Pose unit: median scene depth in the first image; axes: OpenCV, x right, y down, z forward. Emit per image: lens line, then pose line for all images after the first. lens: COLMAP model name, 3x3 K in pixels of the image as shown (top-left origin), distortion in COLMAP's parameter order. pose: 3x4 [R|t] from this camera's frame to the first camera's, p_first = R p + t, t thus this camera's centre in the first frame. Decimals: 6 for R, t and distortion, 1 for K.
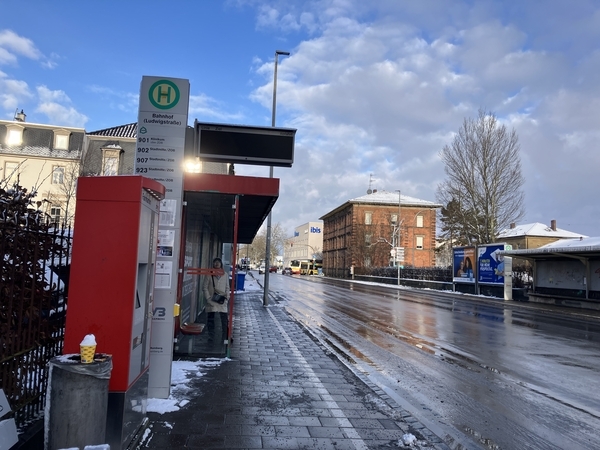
lens RADIAL K [[526.9, 0, 300.0], [0, 526.9, 225.0], [0, 0, 1]] dist [0.071384, -0.014480]
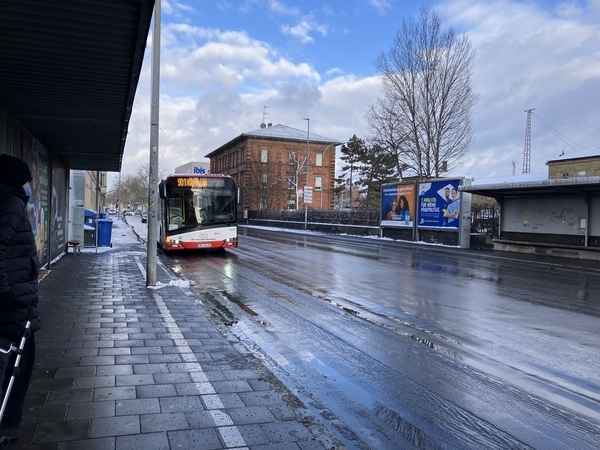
lens RADIAL K [[526.9, 0, 300.0], [0, 526.9, 225.0], [0, 0, 1]] dist [0.071384, -0.014480]
pose [[0.975849, -0.013805, 0.218010, -0.015843], [-0.009530, 0.994360, 0.105624, 0.020421], [-0.218239, -0.105150, 0.970214, 0.236900]]
